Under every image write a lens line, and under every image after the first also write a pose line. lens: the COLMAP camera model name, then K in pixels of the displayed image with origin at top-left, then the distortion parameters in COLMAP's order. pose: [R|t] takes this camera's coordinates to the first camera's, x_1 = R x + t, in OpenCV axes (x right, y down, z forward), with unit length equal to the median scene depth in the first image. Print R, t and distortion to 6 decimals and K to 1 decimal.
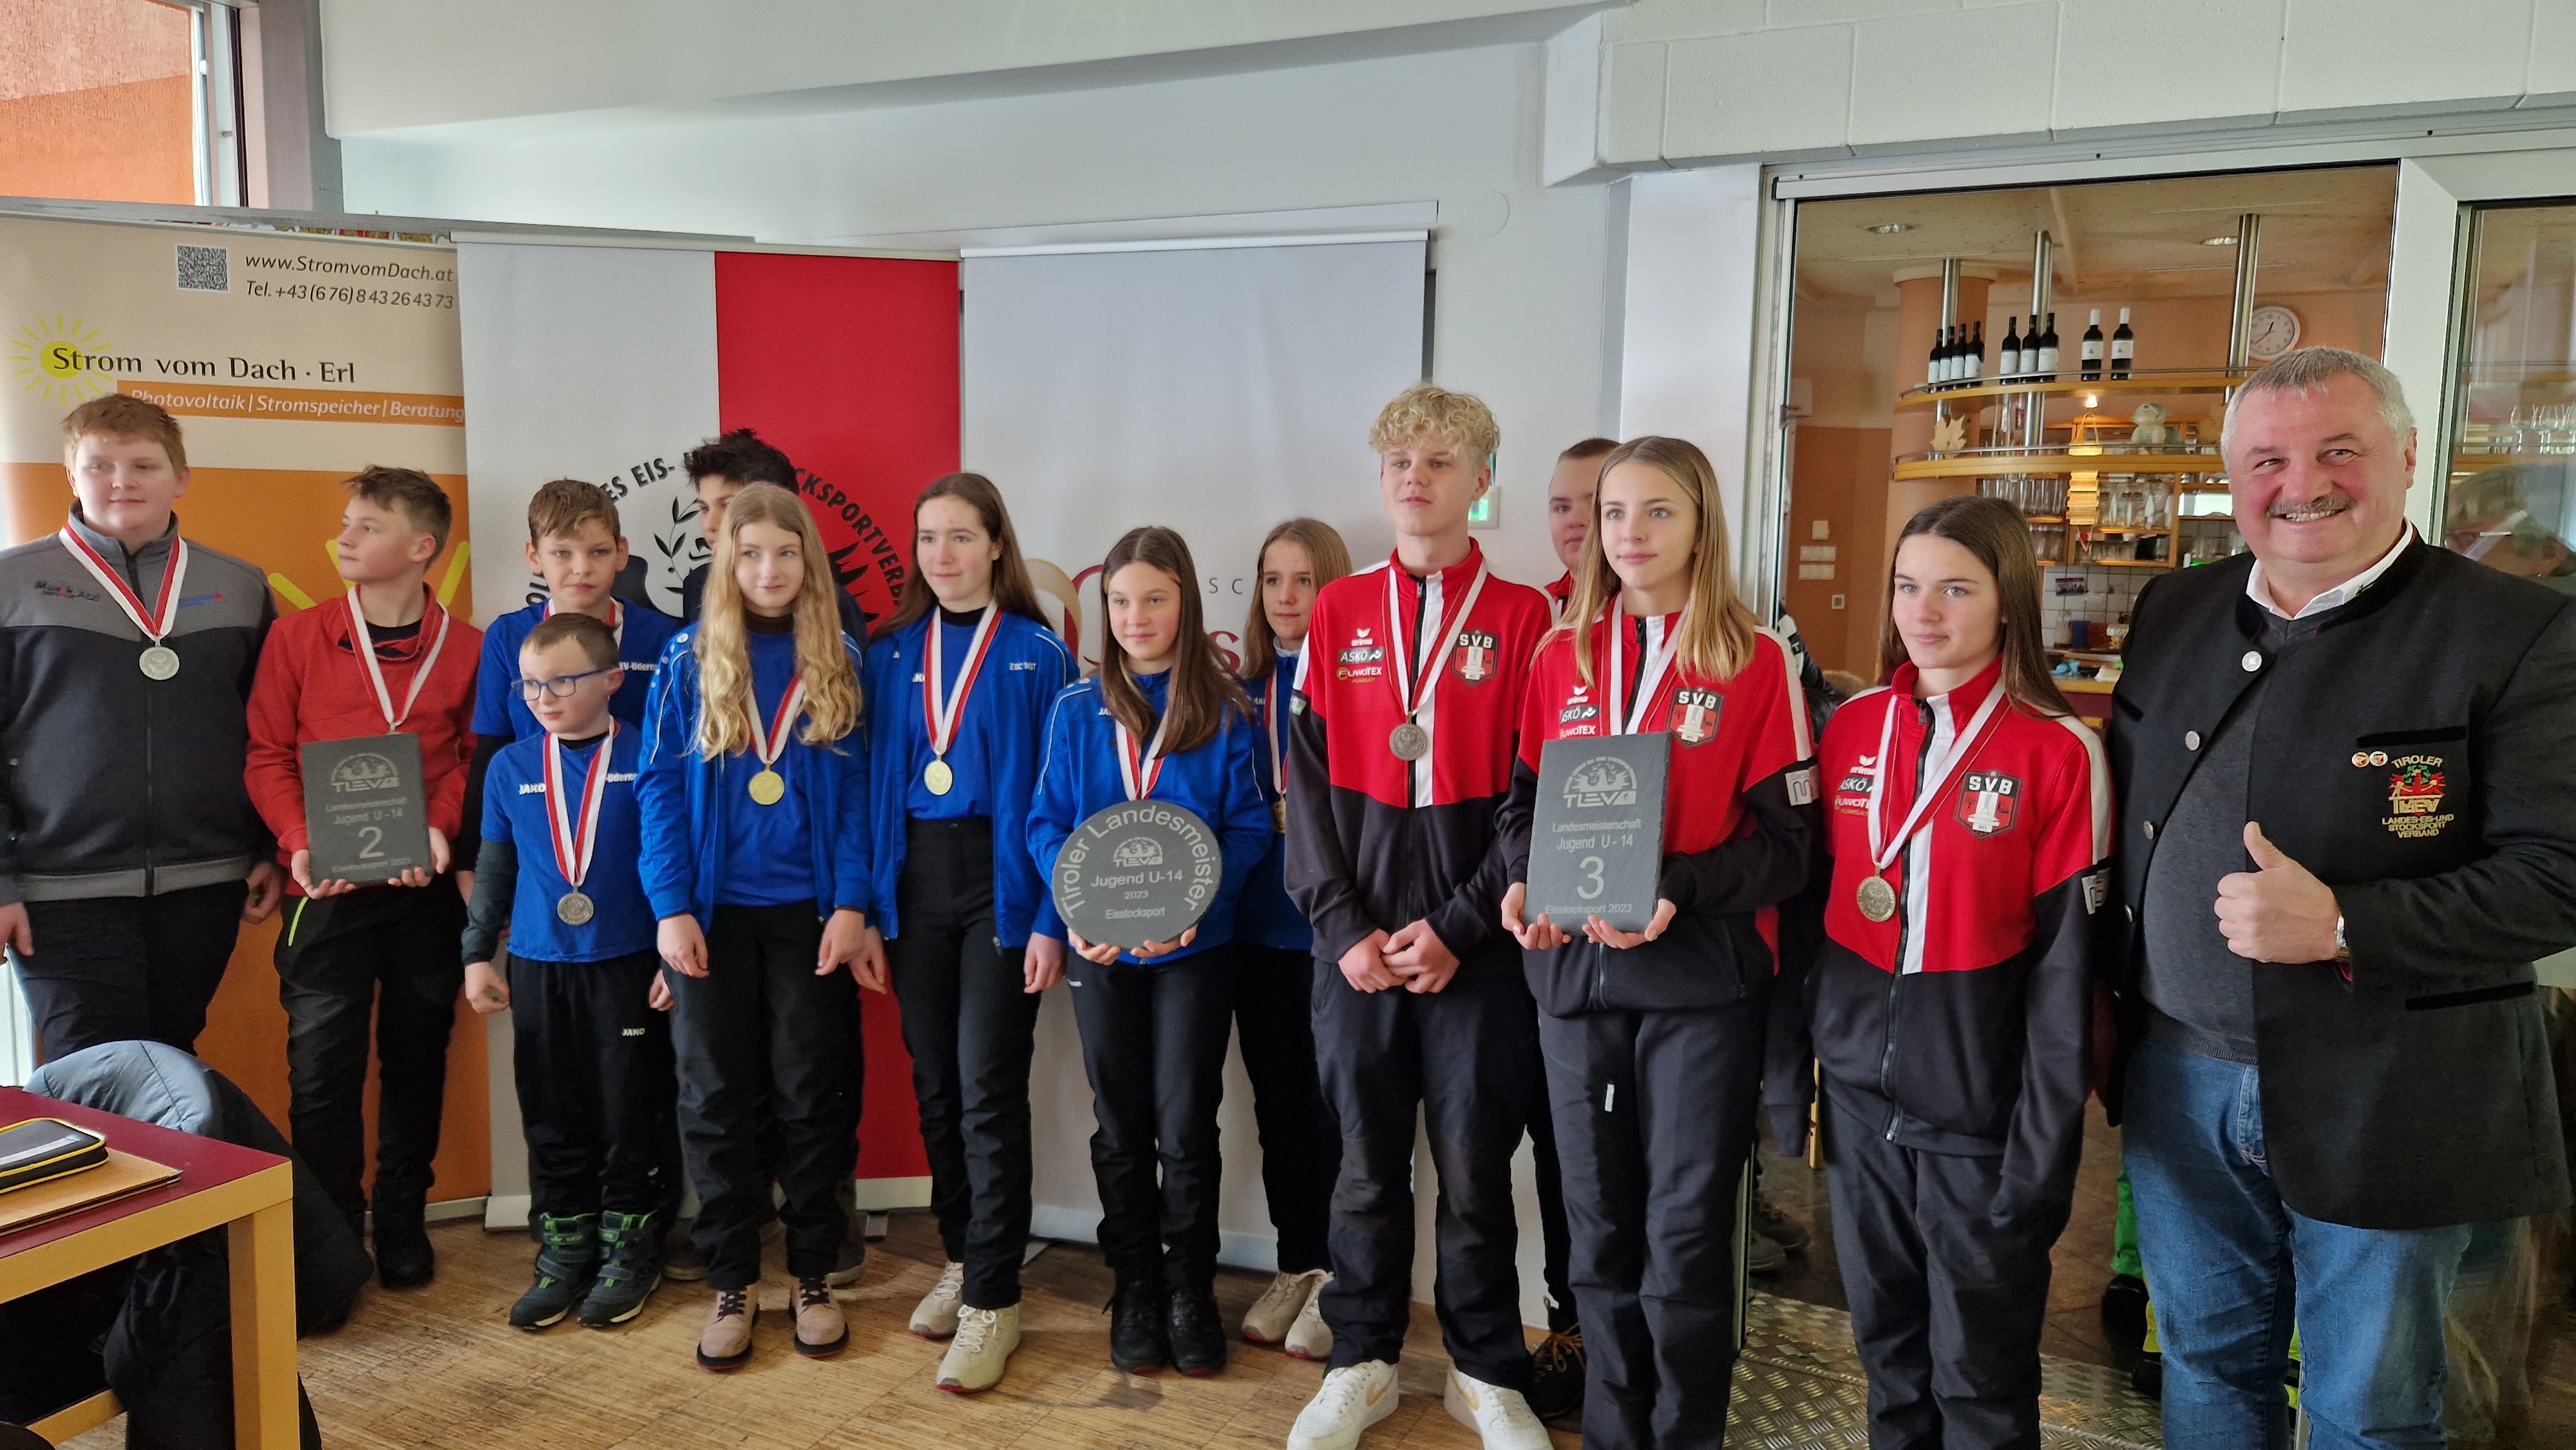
lens RADIAL K [[1673.2, 0, 1322.3], [0, 1673.2, 689.7], [0, 0, 1]] dist [0.068180, -0.050476]
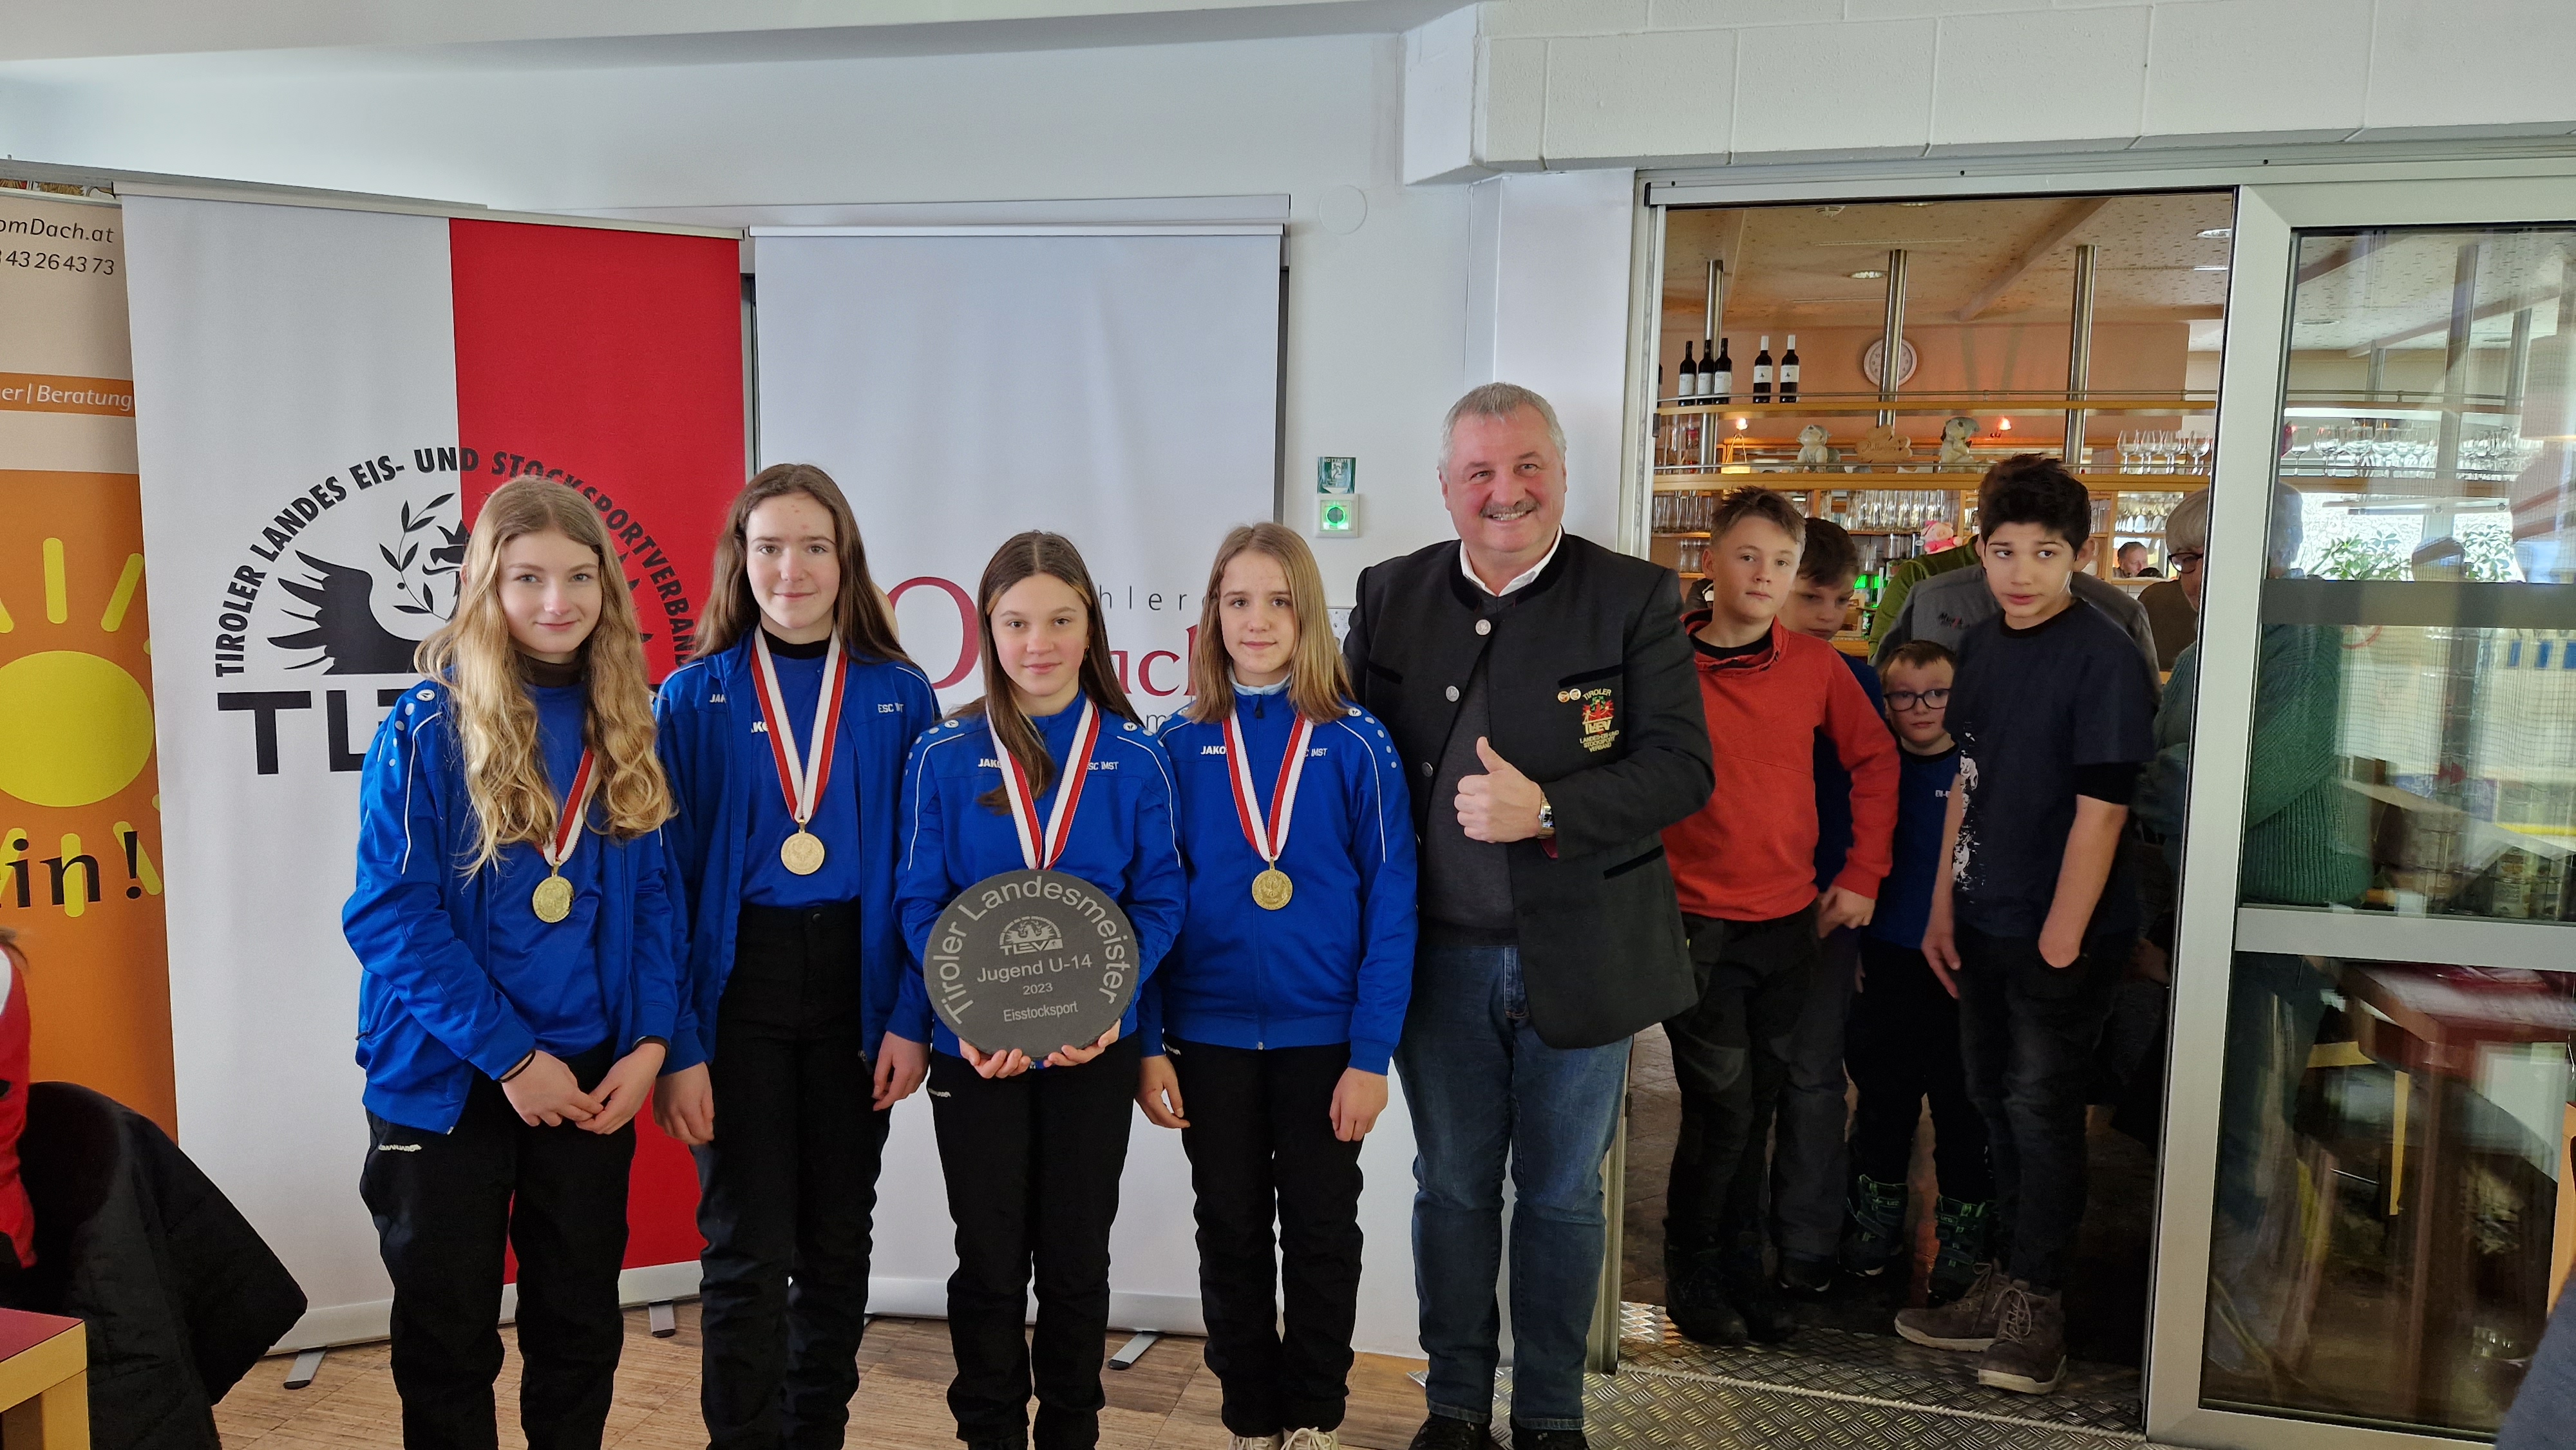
lens RADIAL K [[1673.2, 0, 1296.3], [0, 1673.2, 709.6], [0, 0, 1]] dist [0.068180, -0.050476]
pose [[0.978319, -0.022271, 0.205904, -0.119841], [0.021932, 0.999752, 0.003929, -0.001121], [-0.205941, 0.000673, 0.978564, 0.056601]]
